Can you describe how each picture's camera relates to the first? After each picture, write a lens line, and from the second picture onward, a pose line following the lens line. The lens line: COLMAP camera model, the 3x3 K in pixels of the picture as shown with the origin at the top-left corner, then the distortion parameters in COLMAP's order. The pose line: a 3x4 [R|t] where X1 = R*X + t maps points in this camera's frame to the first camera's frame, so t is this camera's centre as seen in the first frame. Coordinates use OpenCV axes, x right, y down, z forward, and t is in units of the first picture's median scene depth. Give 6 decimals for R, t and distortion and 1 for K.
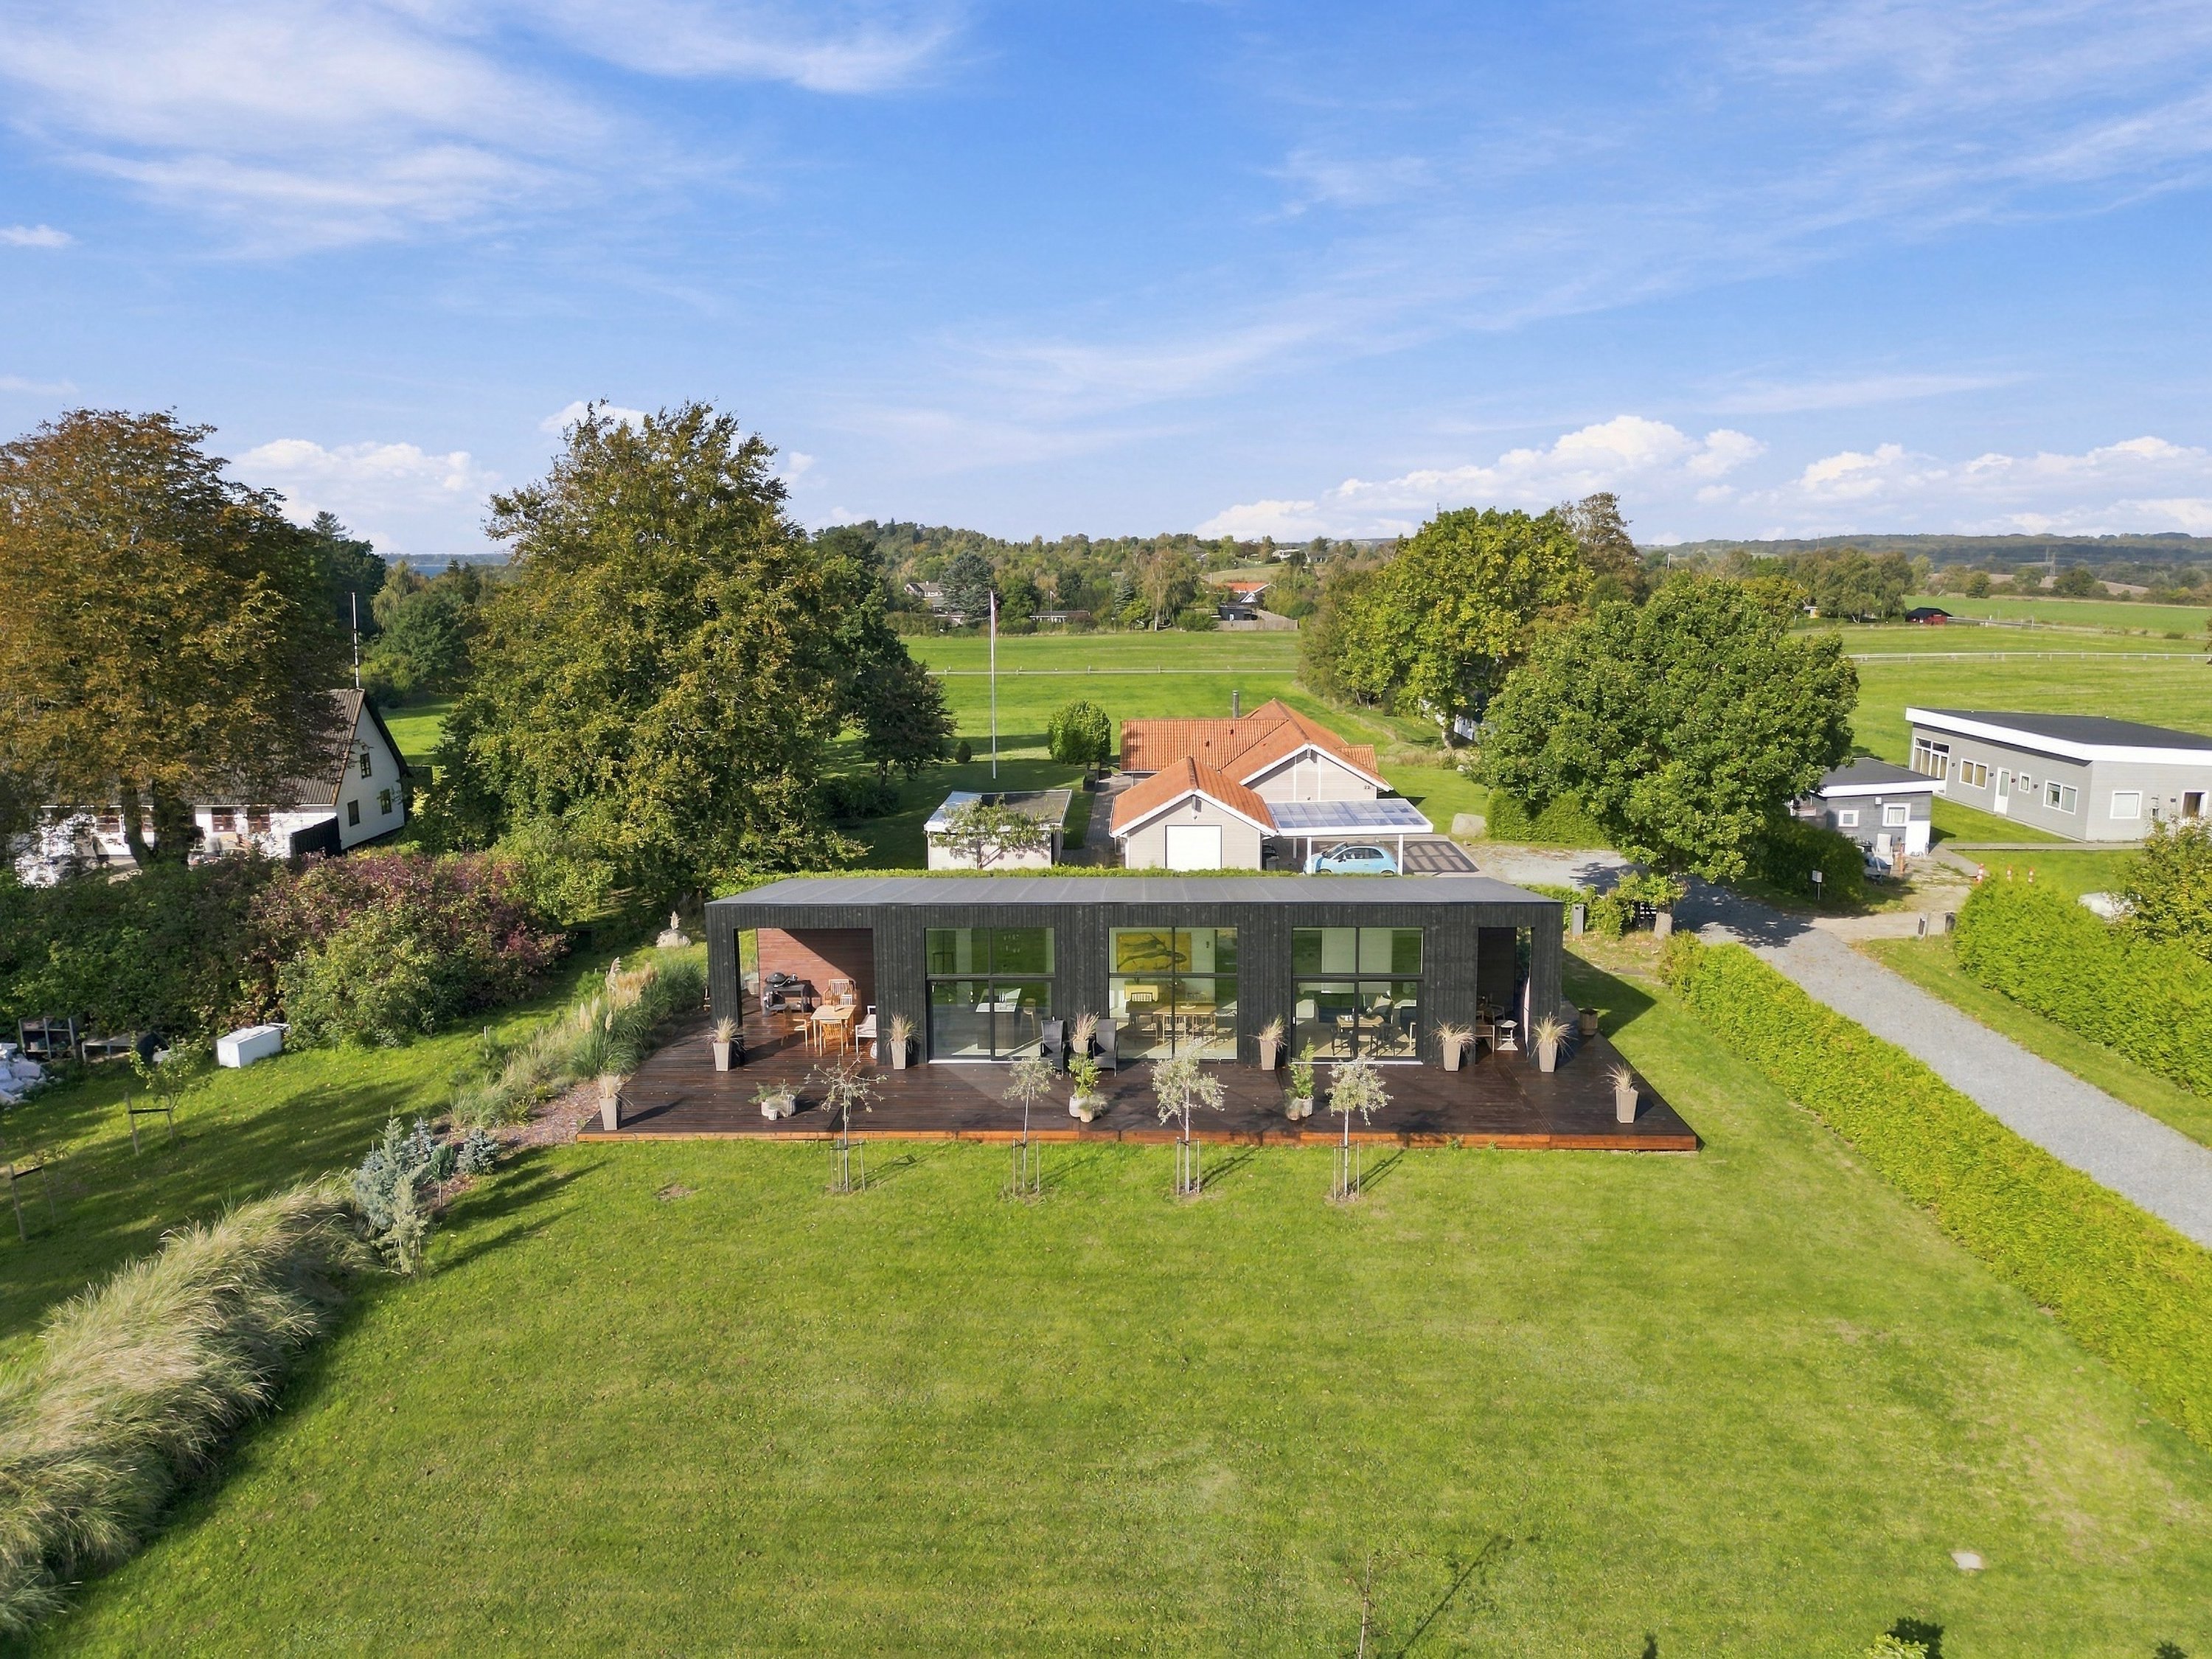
lens RADIAL K [[1566.2, 0, 1114.6], [0, 1566.2, 823.3], [0, 0, 1]] dist [0.037570, -0.013467]
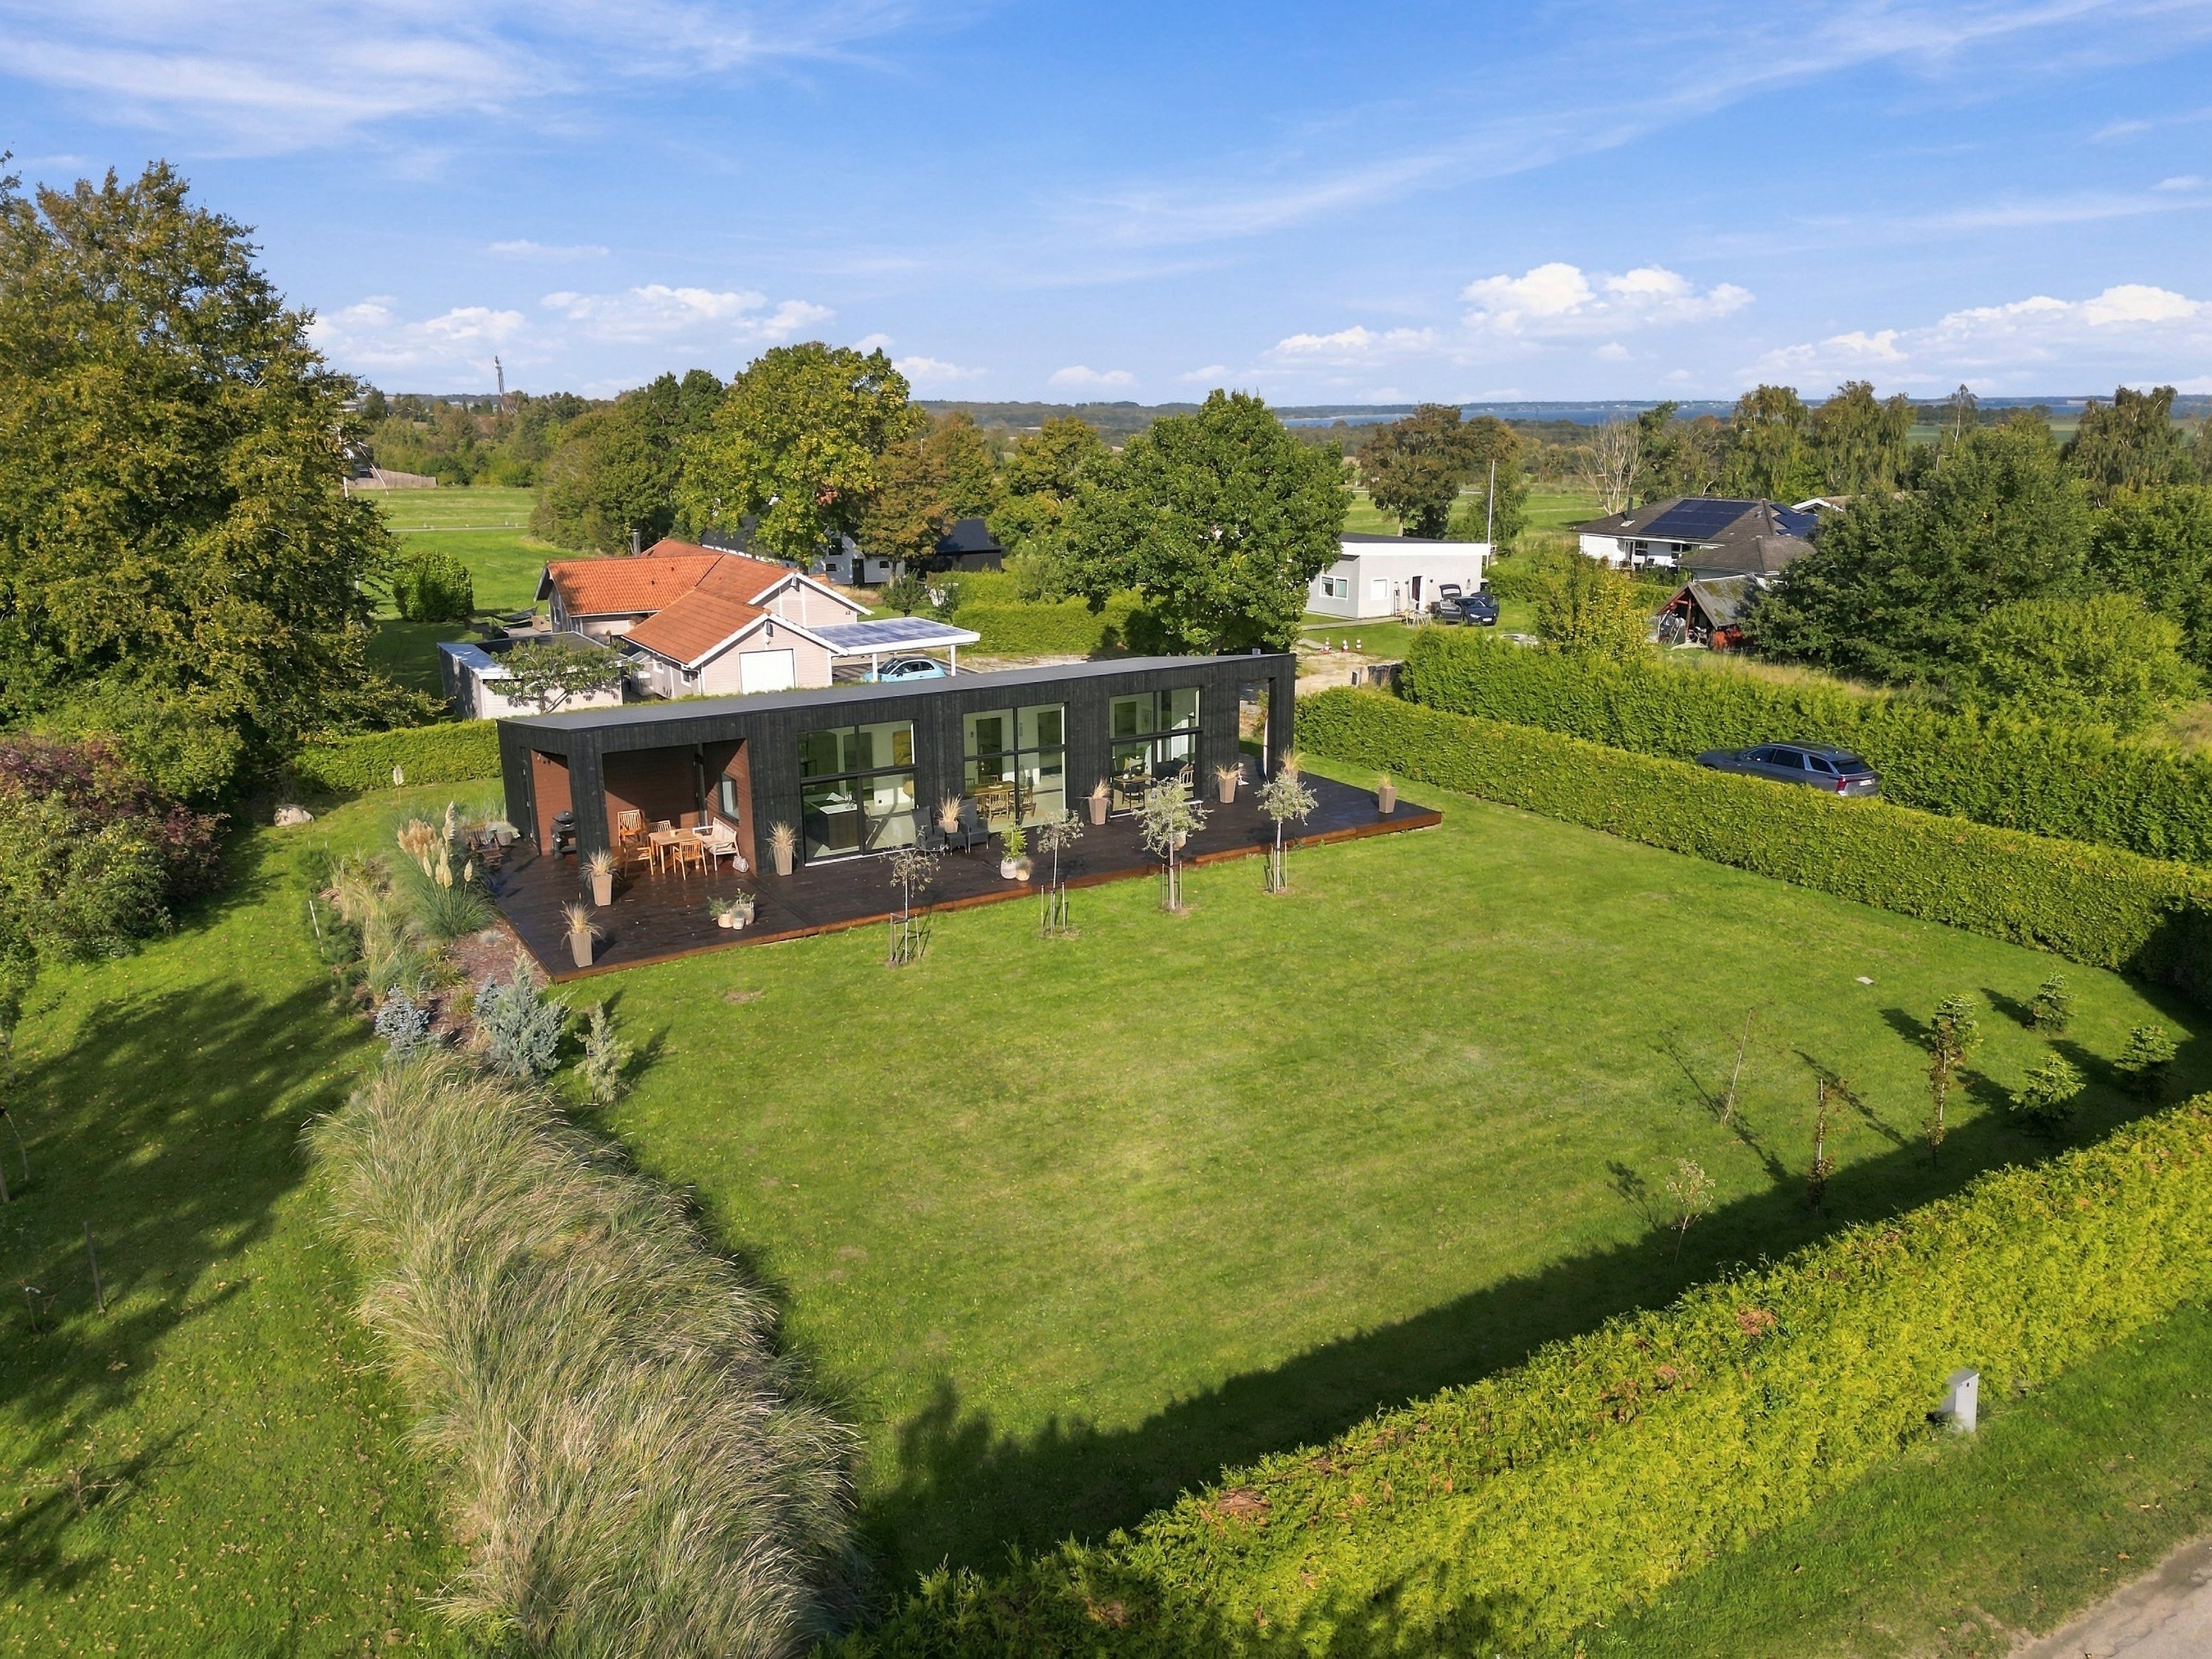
lens RADIAL K [[1566.2, 0, 1117.0], [0, 1566.2, 838.4], [0, 0, 1]] dist [0.037570, -0.013467]
pose [[0.834544, -0.142229, 0.532267, -0.406054], [0.091985, 0.988513, 0.119919, 0.026598], [-0.543209, -0.051117, 0.838040, 0.032131]]
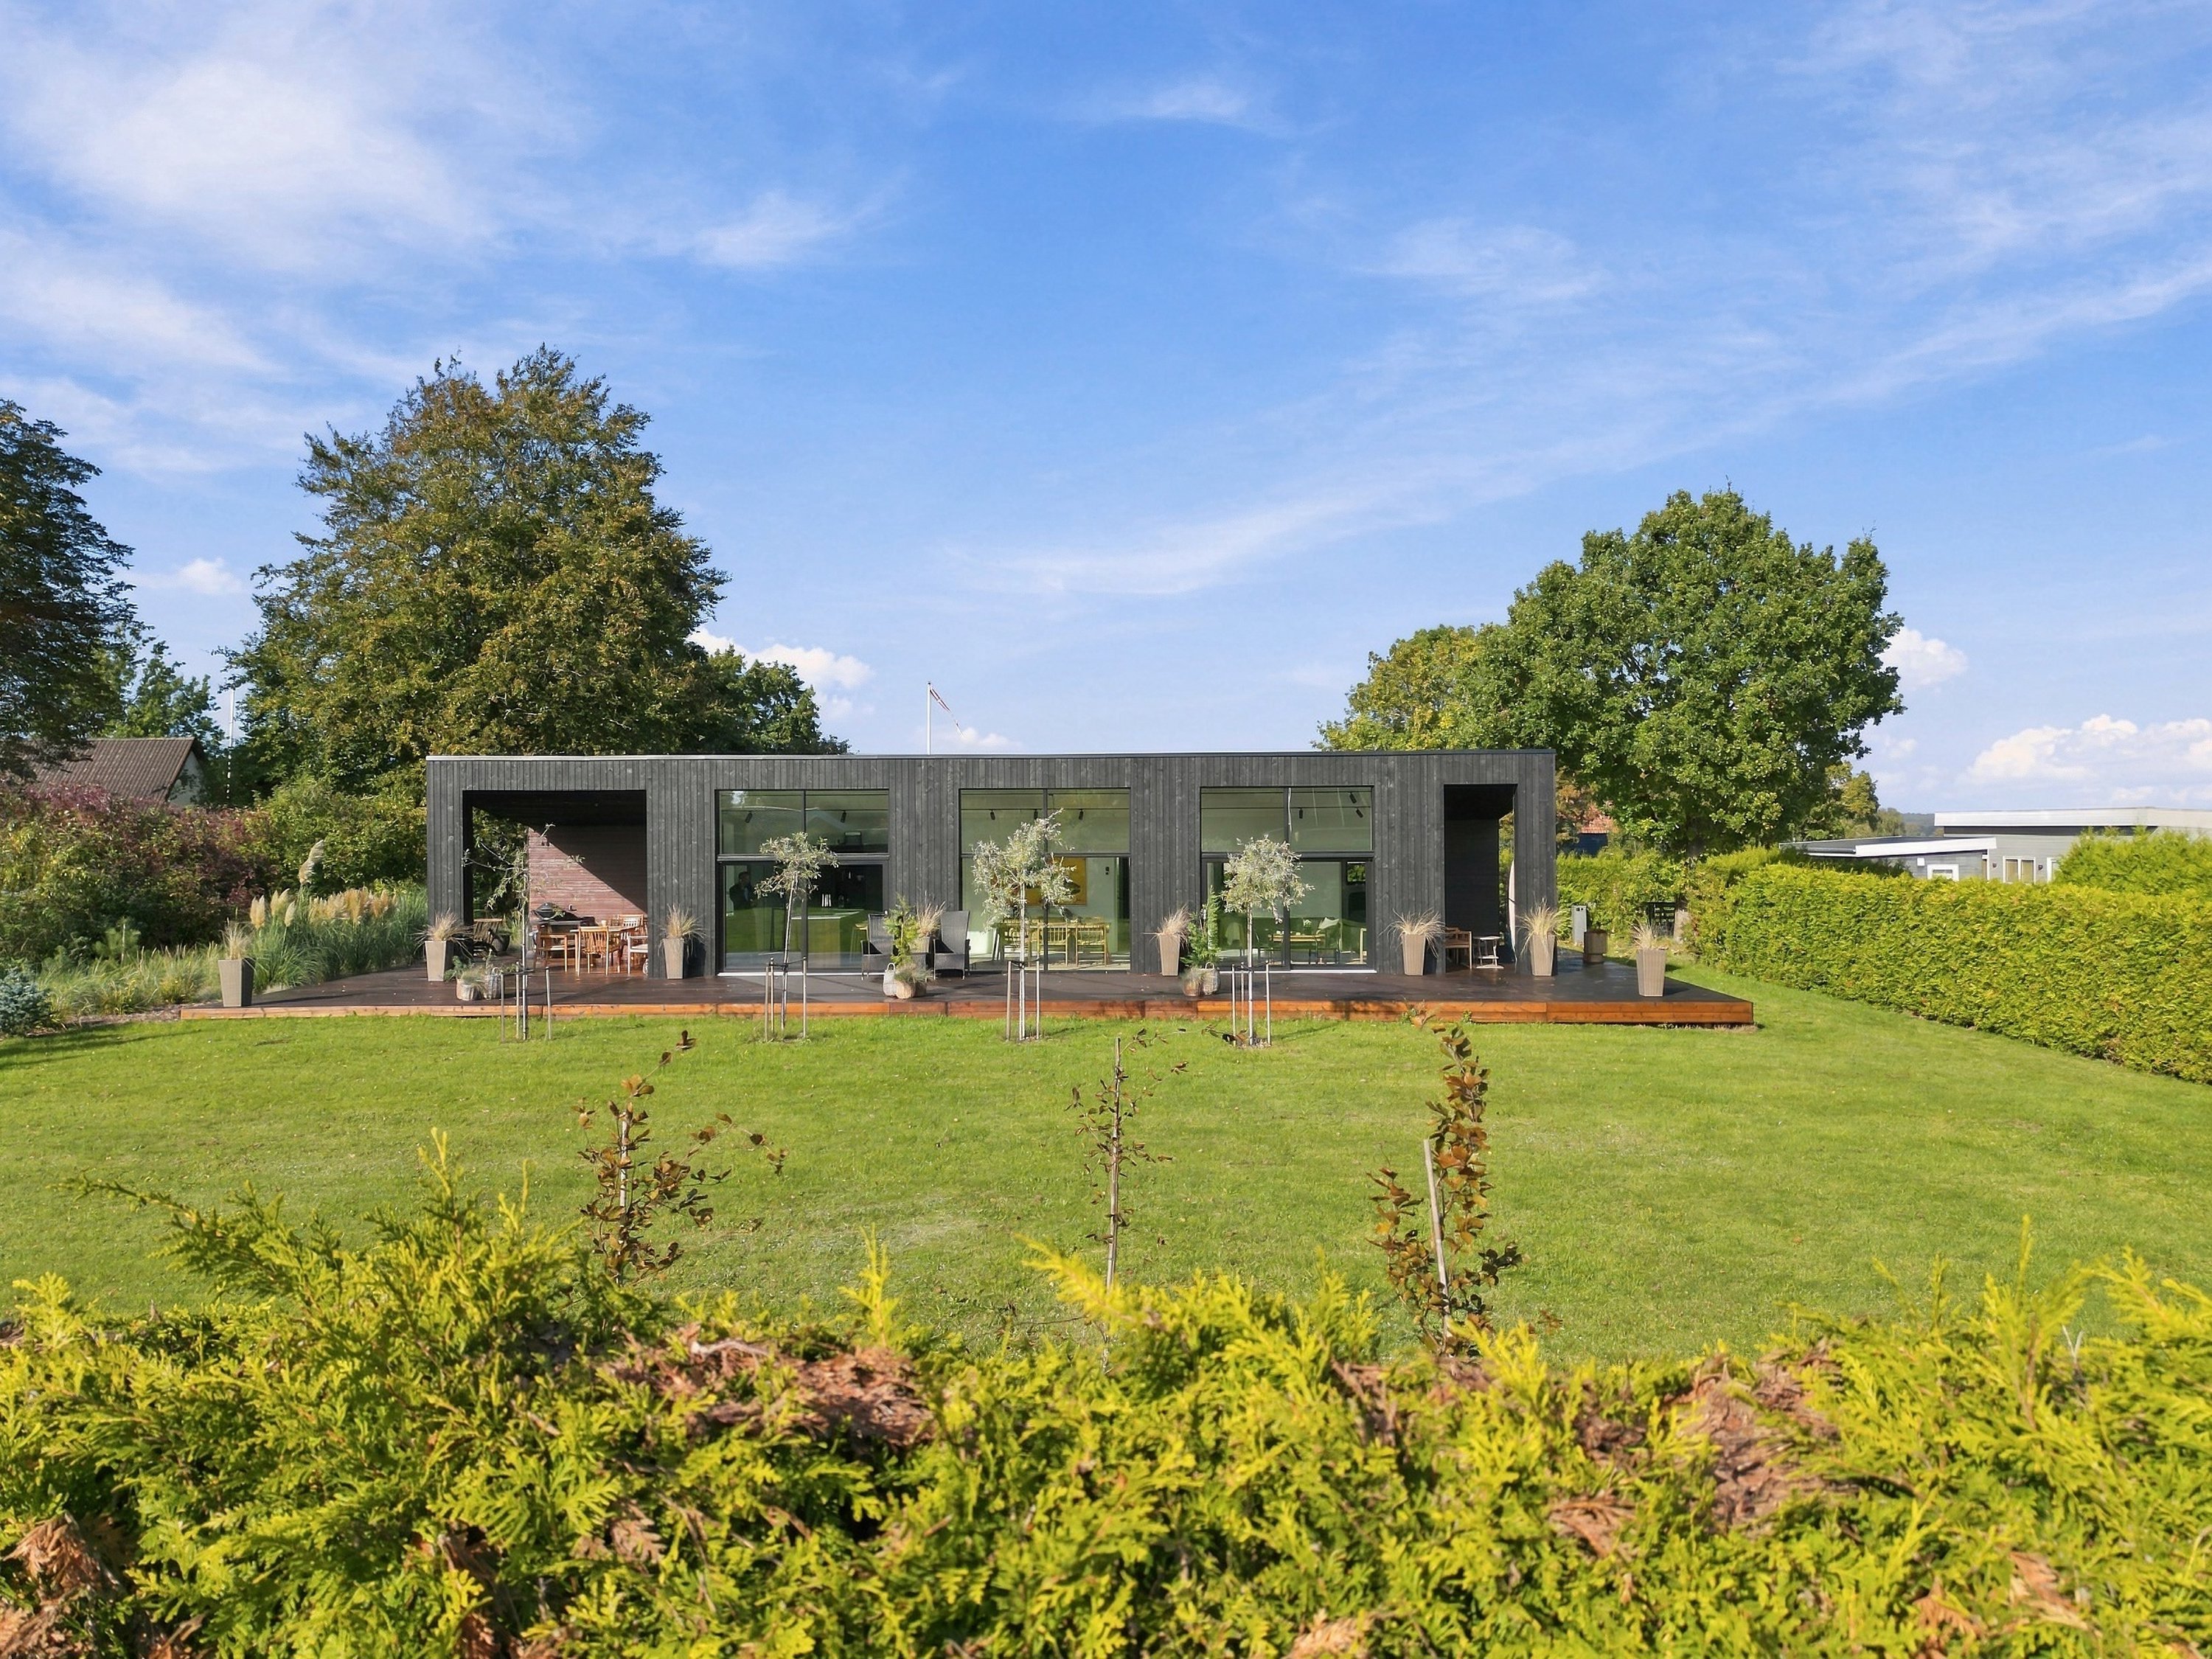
lens RADIAL K [[1566.2, 0, 1115.9], [0, 1566.2, 816.3], [0, 0, 1]] dist [0.037570, -0.013467]
pose [[0.999994, 0.003239, 0.000941, 0.058817], [-0.003014, 0.983322, -0.181846, 0.177874], [-0.001515, 0.181842, 0.983327, 0.207289]]
